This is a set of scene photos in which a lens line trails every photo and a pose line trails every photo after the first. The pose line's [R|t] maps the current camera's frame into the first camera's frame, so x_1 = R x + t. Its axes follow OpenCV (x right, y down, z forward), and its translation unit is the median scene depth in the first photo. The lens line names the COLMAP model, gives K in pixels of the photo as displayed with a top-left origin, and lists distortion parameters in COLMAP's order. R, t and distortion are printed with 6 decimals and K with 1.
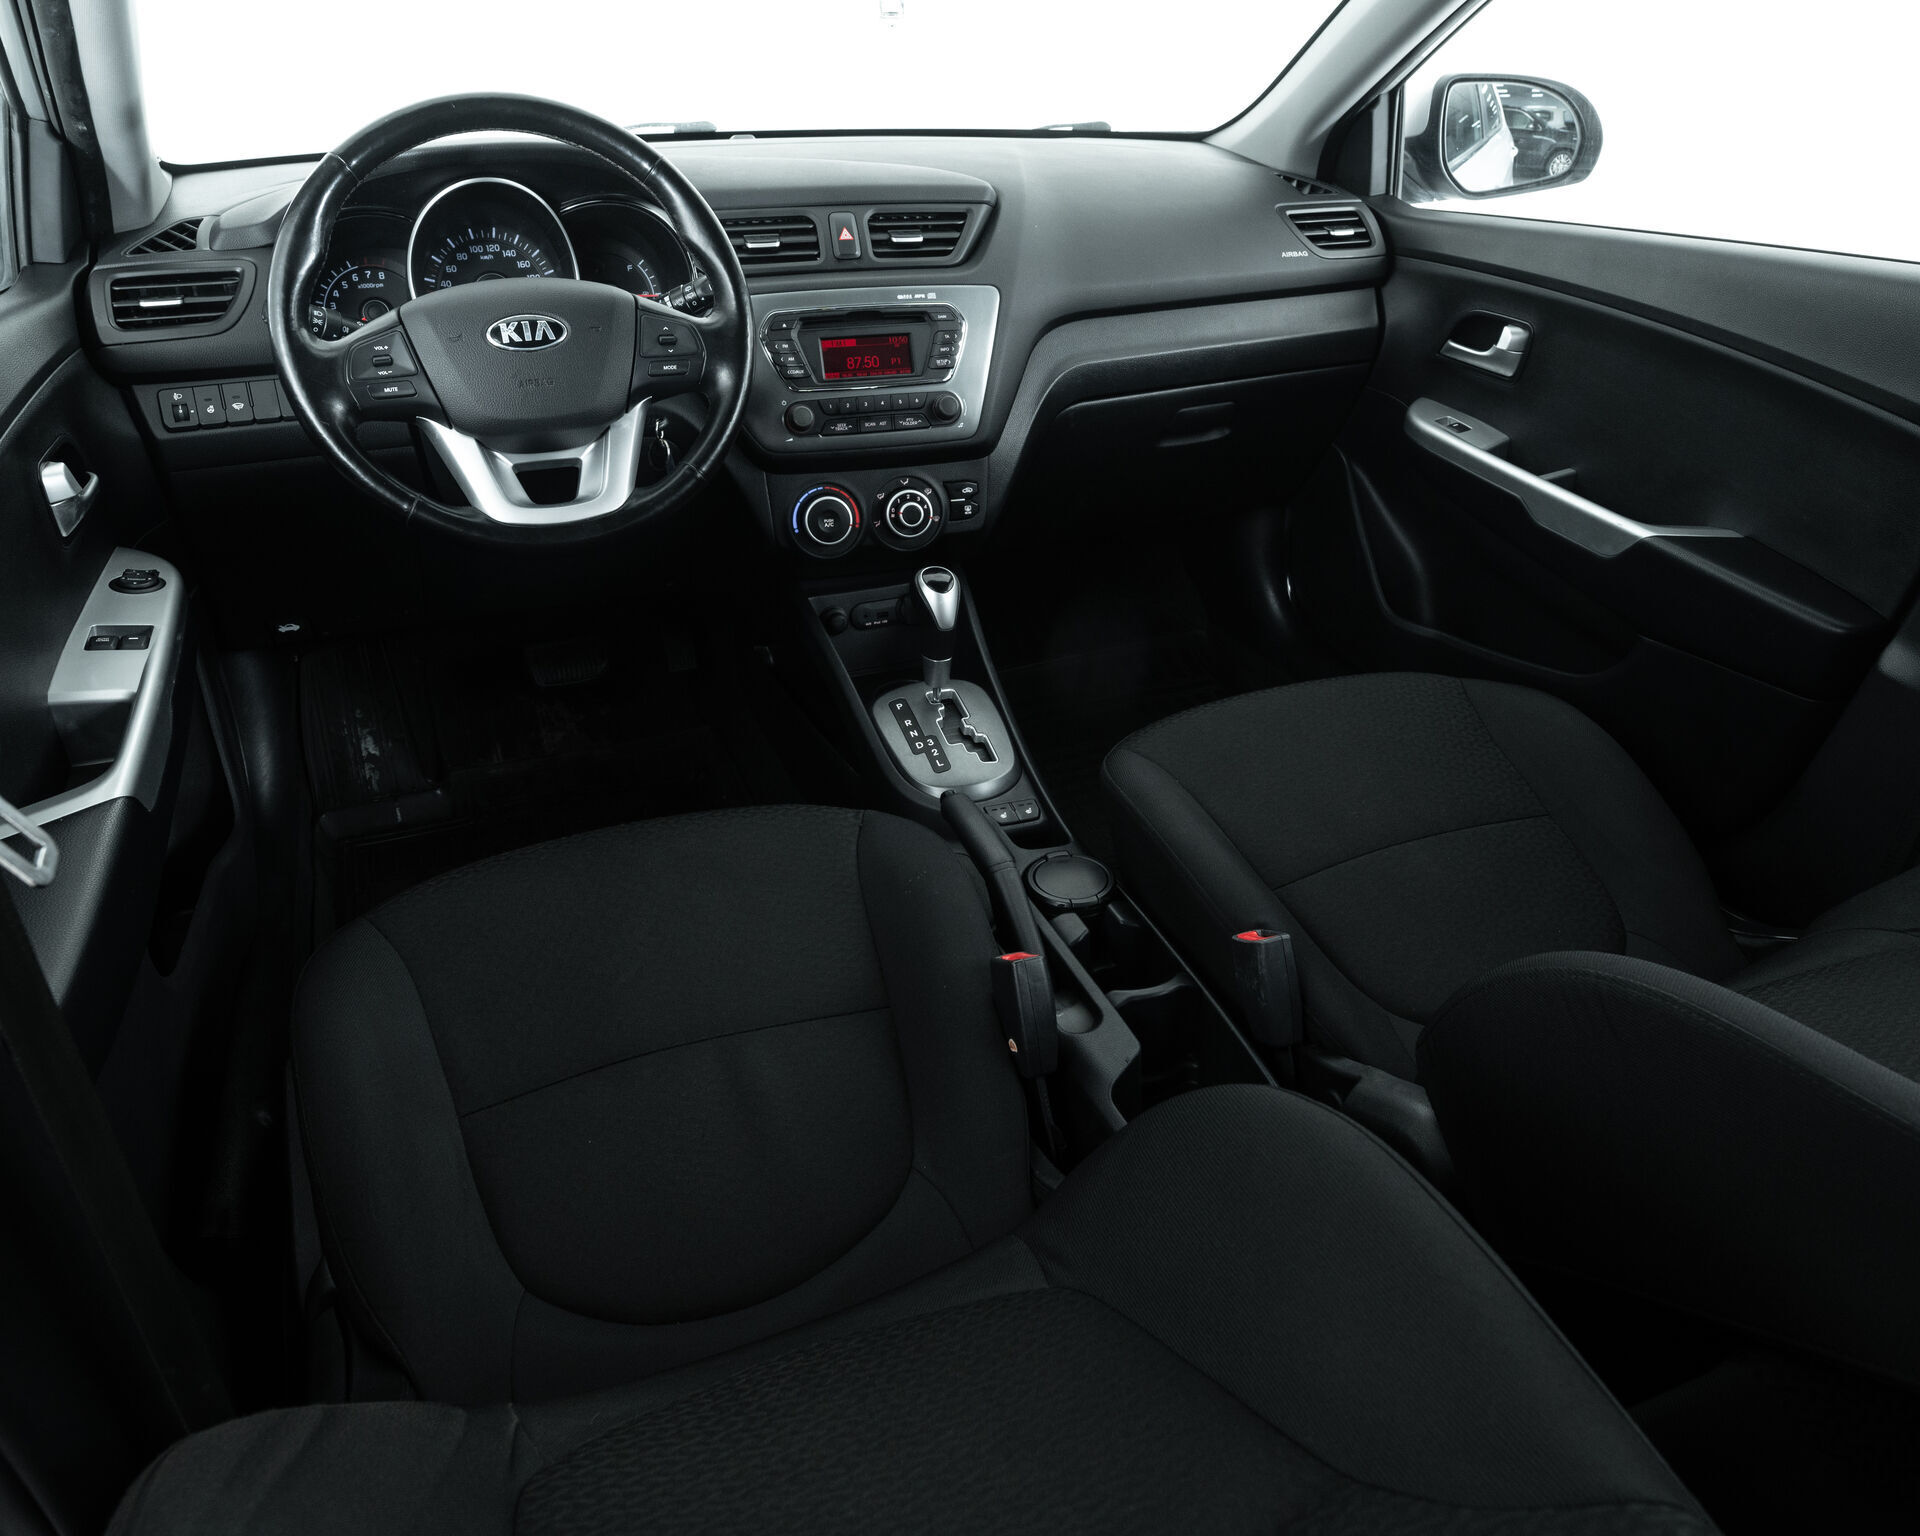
lens RADIAL K [[1345.0, 0, 987.9], [0, 1345.0, 759.7], [0, 0, 1]] dist [-0.022592, -0.002414]
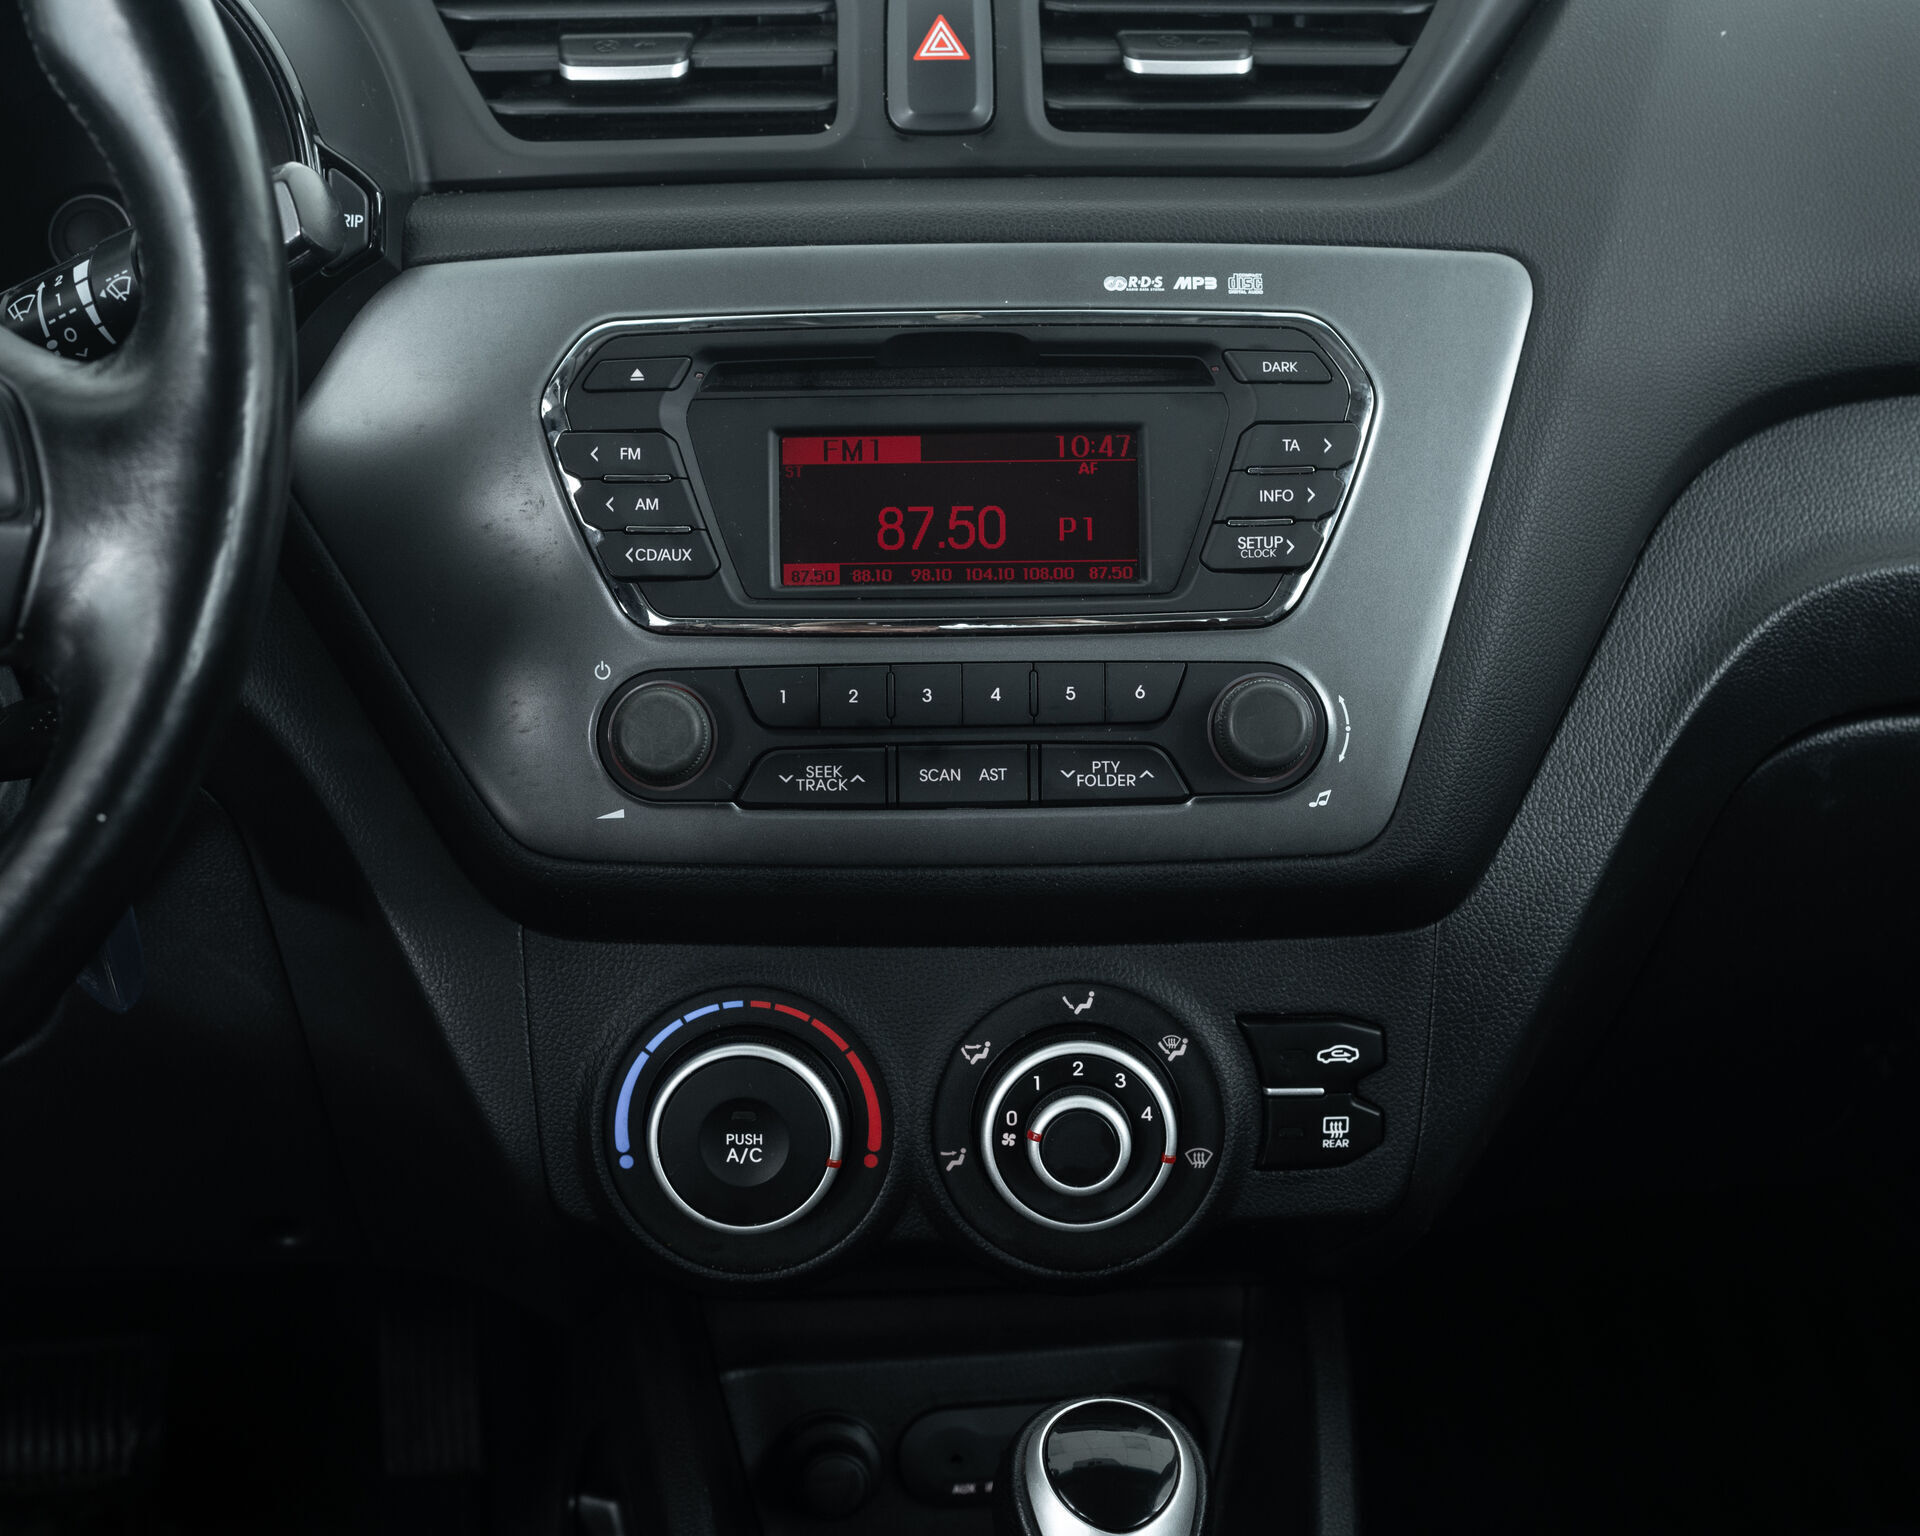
lens RADIAL K [[3494.5, 0, 949.8], [0, 3494.5, 768.5], [0, 0, 1]] dist [-0.113974, 0.000000]
pose [[0.960343, 0.079353, -0.267290, 0.085385], [-0.122450, 0.981283, -0.148629, -0.154946], [0.250493, 0.175464, 0.952085, 0.386694]]
